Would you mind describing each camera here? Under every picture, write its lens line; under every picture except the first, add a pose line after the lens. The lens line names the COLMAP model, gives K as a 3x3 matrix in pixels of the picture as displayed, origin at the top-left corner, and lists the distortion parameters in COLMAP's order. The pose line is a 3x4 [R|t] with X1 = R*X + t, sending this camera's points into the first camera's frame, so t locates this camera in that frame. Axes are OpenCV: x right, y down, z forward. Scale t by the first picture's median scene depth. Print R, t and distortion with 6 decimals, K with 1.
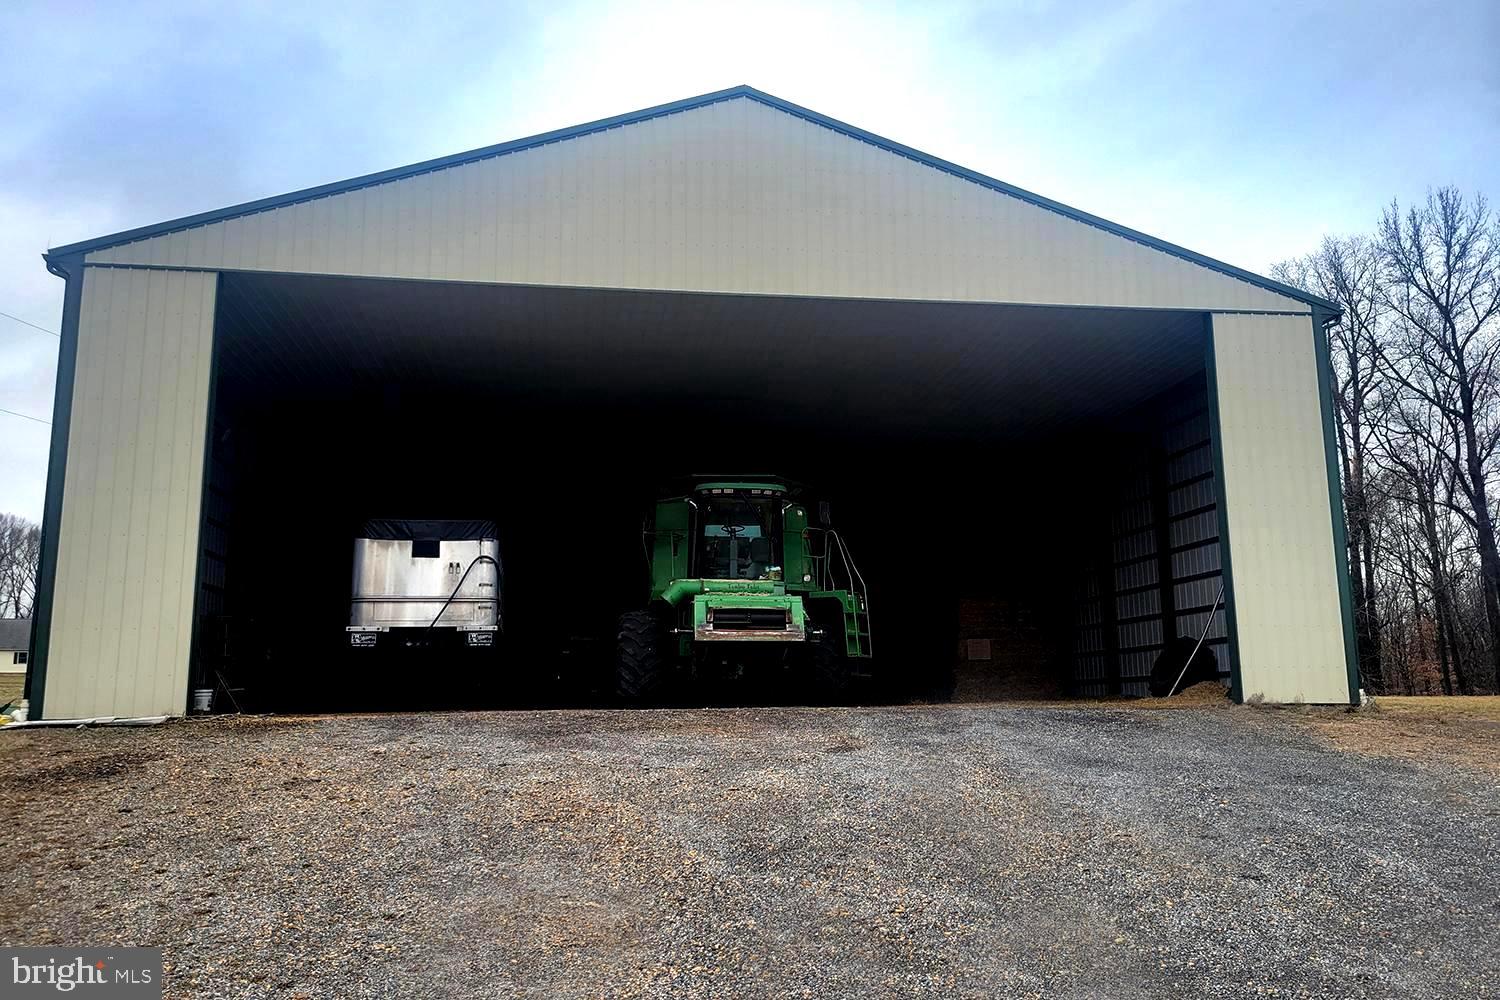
lens RADIAL K [[1120.7, 0, 750.0], [0, 1120.7, 500.0], [0, 0, 1]] dist [0.031740, 0.001188]
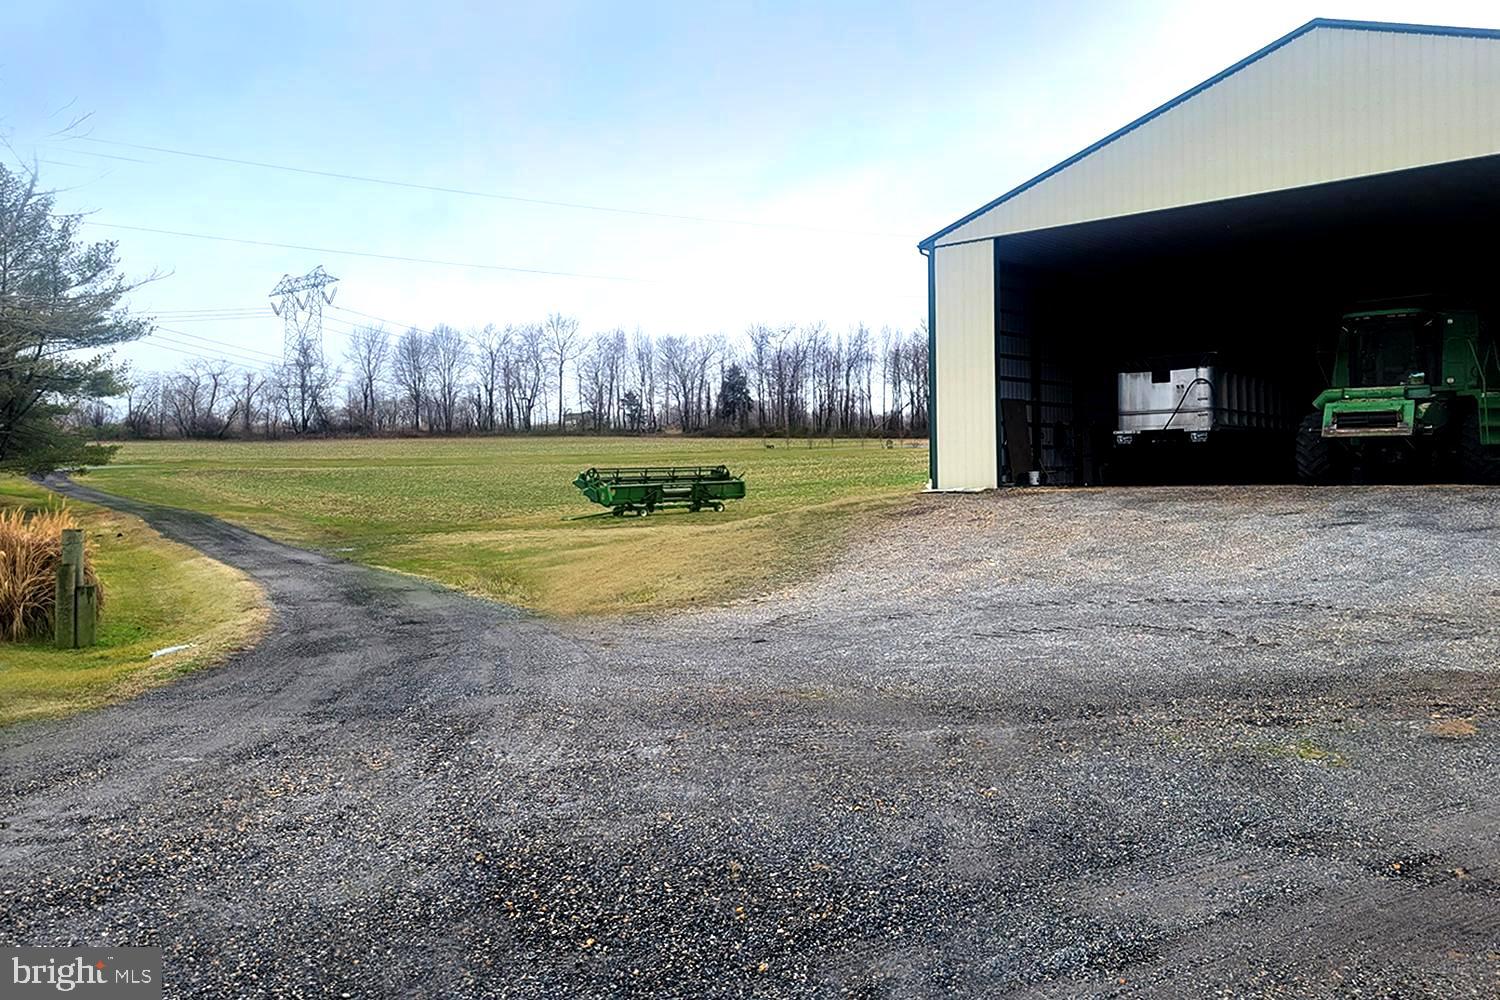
lens RADIAL K [[1120.7, 0, 750.0], [0, 1120.7, 500.0], [0, 0, 1]] dist [0.031740, 0.001188]
pose [[0.653037, 0.015223, -0.757173, 0.482307], [0.139817, 0.980188, 0.140294, -0.080972], [0.744308, -0.197483, 0.637971, -0.371892]]
